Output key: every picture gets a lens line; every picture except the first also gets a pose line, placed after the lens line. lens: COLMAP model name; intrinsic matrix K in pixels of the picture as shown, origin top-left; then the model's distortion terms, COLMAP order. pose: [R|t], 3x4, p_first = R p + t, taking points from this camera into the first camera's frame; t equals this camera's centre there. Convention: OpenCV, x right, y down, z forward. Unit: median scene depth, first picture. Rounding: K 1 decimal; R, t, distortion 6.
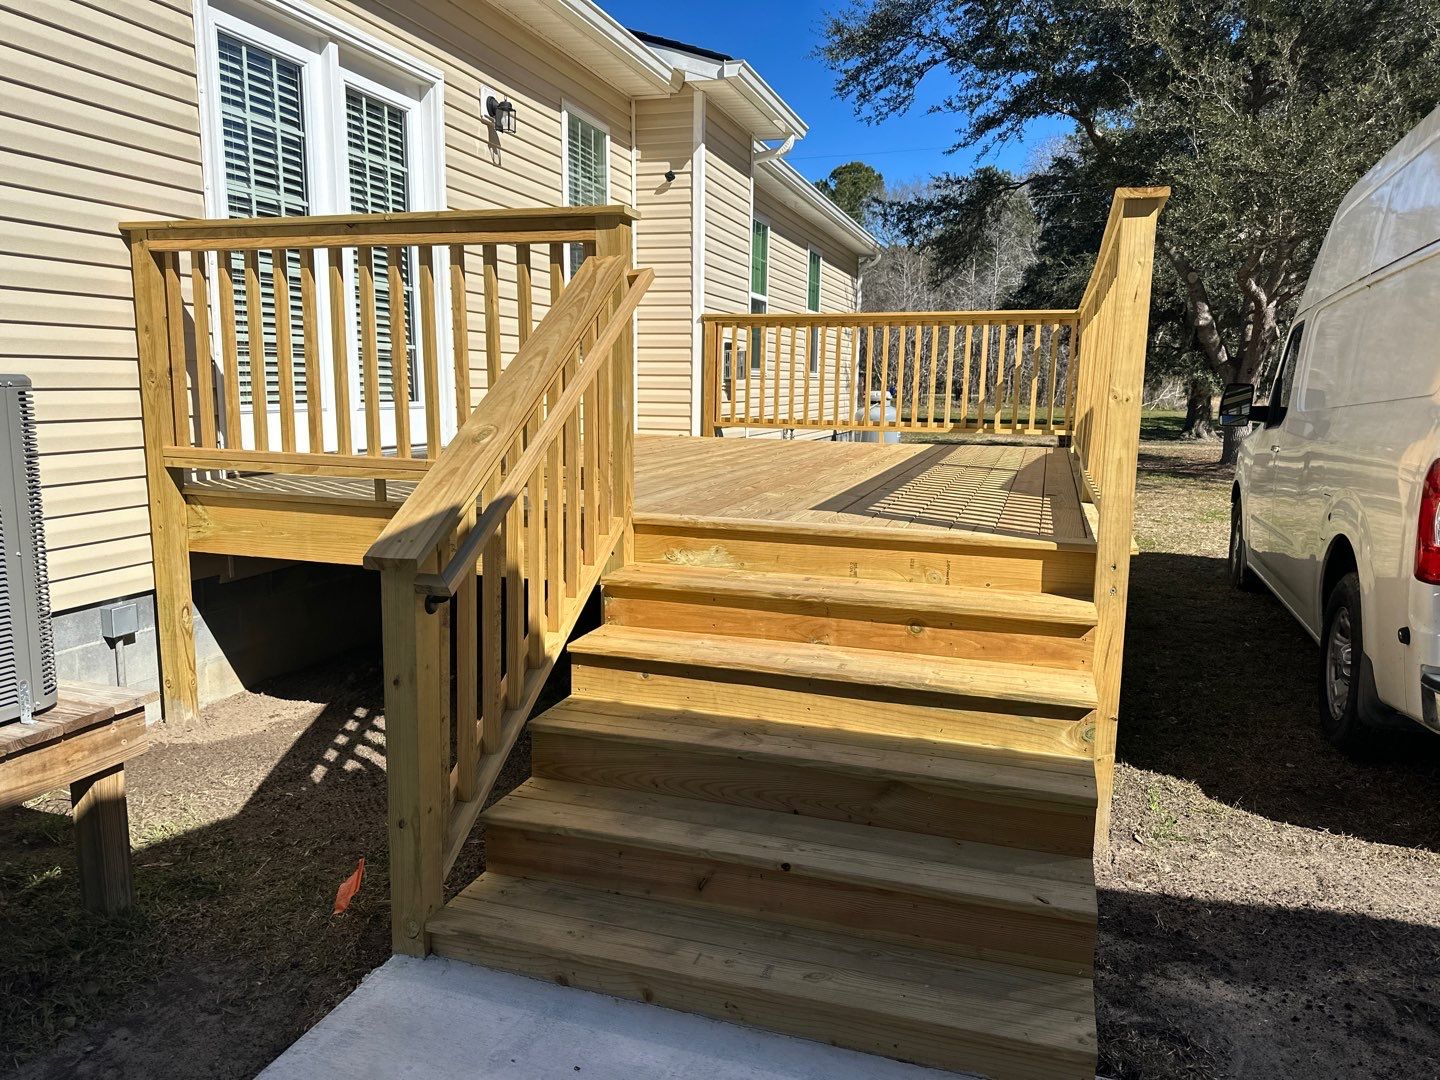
lens RADIAL K [[1033.6, 0, 720.0], [0, 1033.6, 540.0], [0, 0, 1]] dist [0.062921, 0.001501]
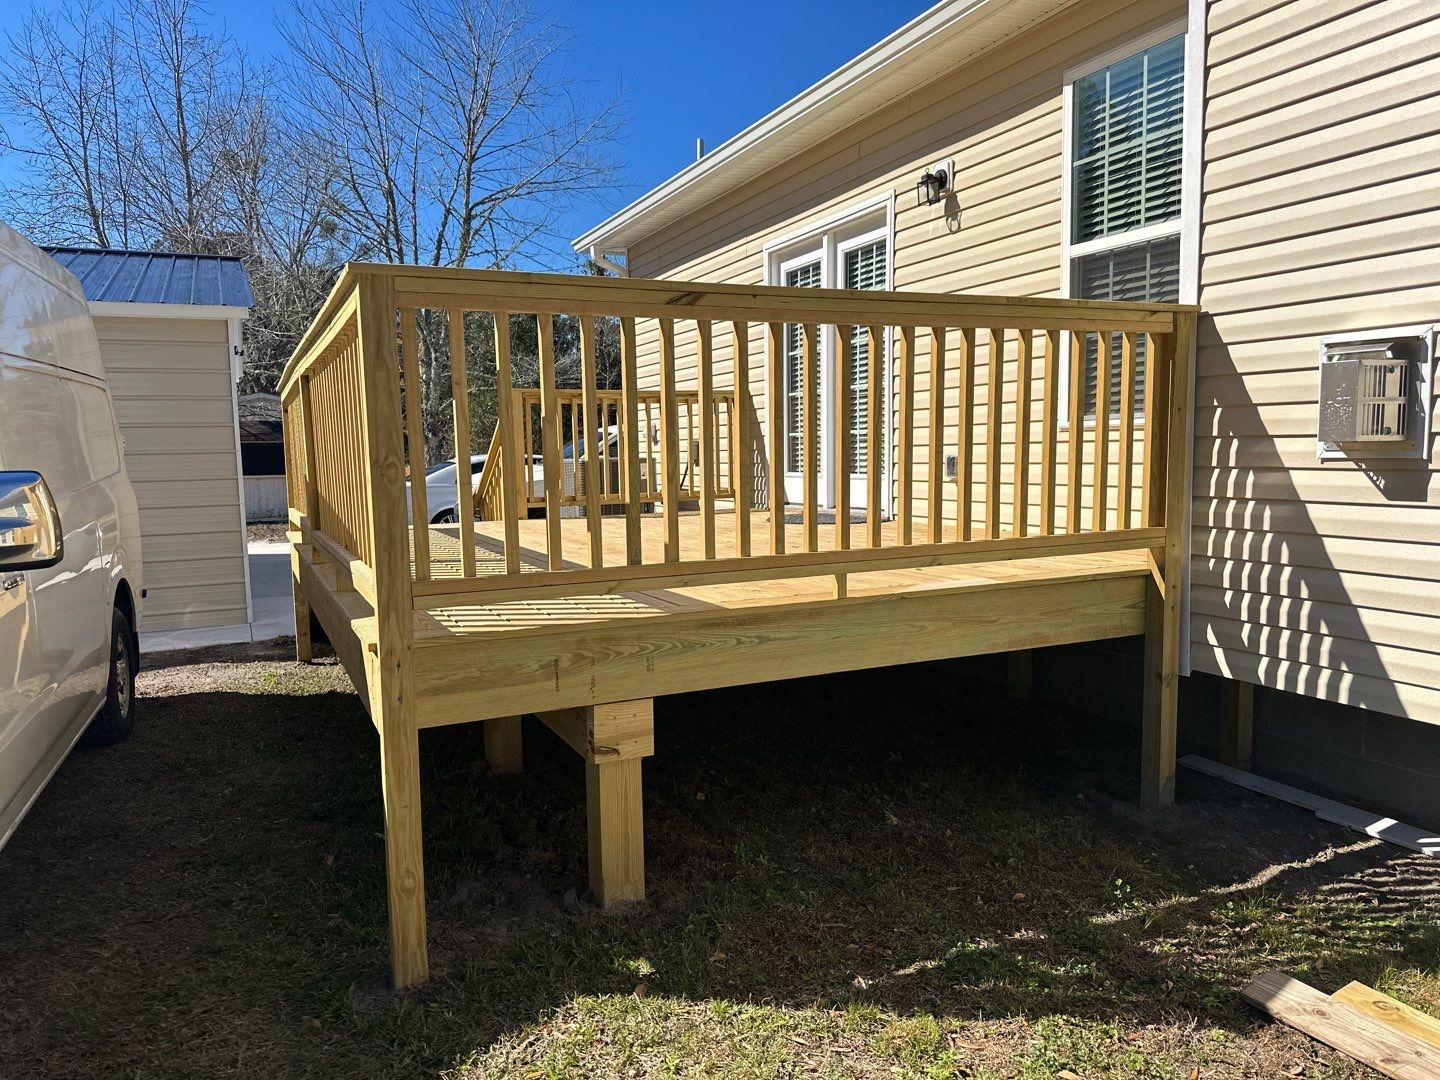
lens RADIAL K [[1033.6, 0, 720.0], [0, 1033.6, 540.0], [0, 0, 1]] dist [0.062921, 0.001501]
pose [[-0.713217, 0.064910, -0.697932, 0.811658], [-0.089805, 0.979035, 0.182825, -0.310032], [0.695167, 0.193072, -0.692435, 2.040024]]
